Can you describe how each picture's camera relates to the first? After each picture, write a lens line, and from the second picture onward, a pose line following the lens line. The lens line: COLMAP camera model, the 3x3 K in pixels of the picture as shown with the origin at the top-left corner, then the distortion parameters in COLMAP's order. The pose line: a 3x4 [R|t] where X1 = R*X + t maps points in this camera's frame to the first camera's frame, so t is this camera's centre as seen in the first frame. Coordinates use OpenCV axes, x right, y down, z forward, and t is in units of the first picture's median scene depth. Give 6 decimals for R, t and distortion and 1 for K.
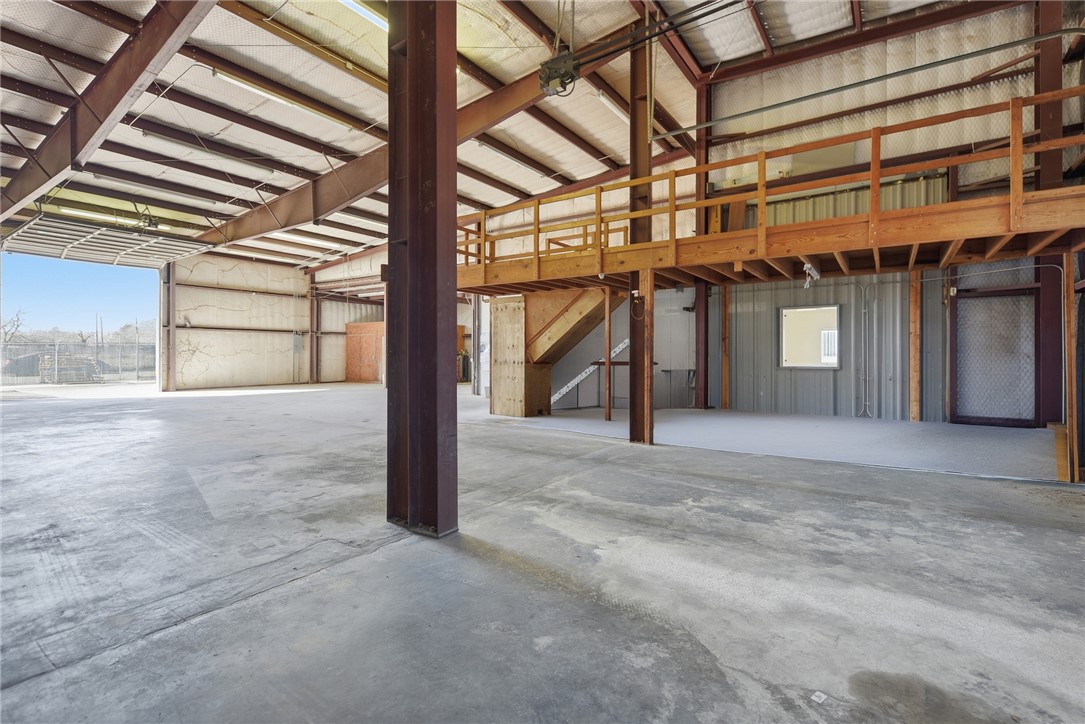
lens RADIAL K [[504.1, 0, 547.4], [0, 504.1, 355.0], [0, 0, 1]] dist [0.000592, 0.000014]
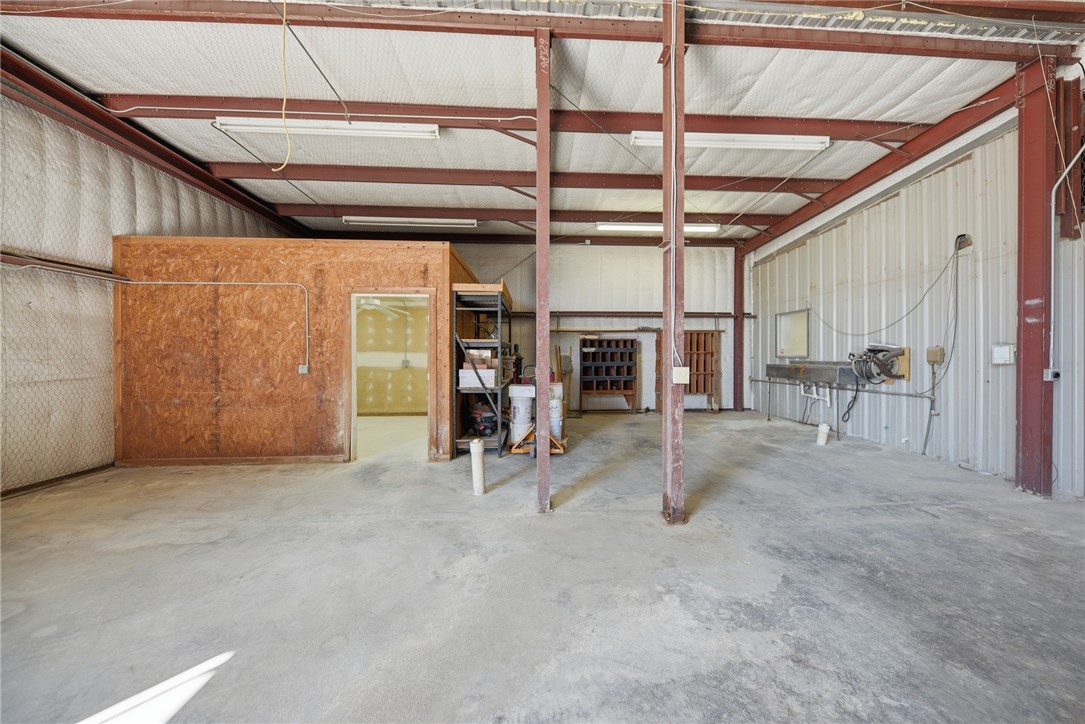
lens RADIAL K [[388.3, 0, 545.3], [0, 388.3, 356.4], [0, 0, 1]] dist [-0.003588, -0.000110]
pose [[0.797983, 0.002183, 0.602675, -0.378806], [-0.001049, 0.999997, -0.002233, -0.000488], [-0.602678, 0.001150, 0.797983, 0.784945]]
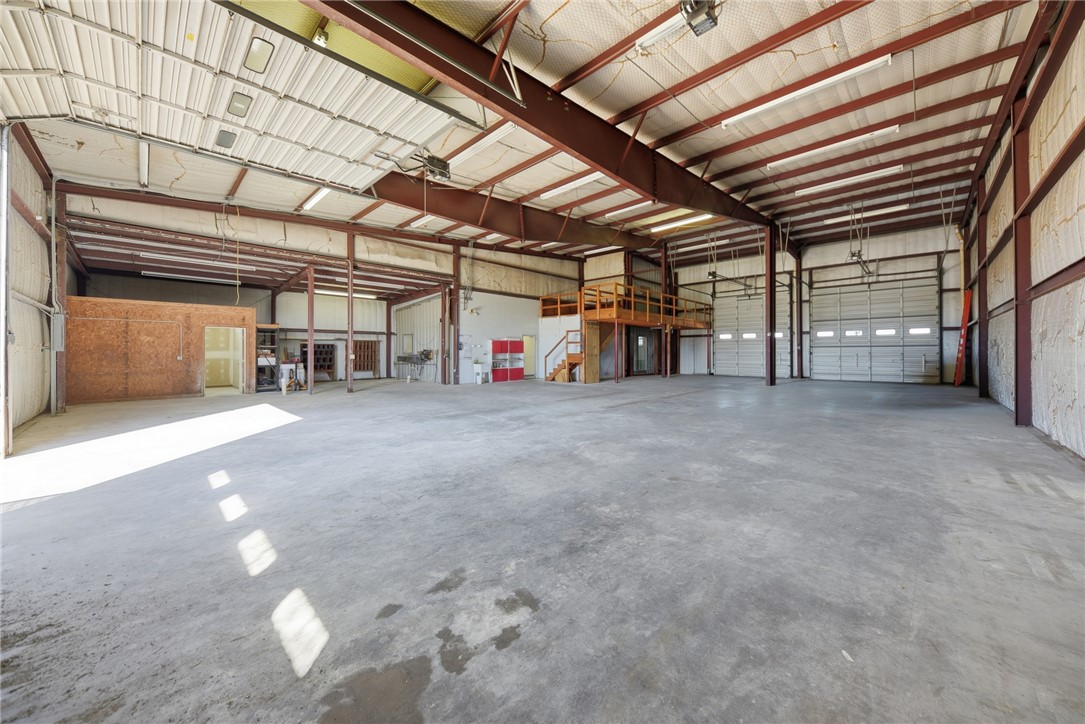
lens RADIAL K [[388.3, 0, 566.1], [0, 388.3, 352.4], [0, 0, 1]] dist [-0.003588, -0.000110]
pose [[0.133899, 0.004942, 0.990983, -0.789117], [0.003355, 0.999980, -0.005440, 0.003171], [-0.990989, 0.004053, 0.133879, 0.468959]]
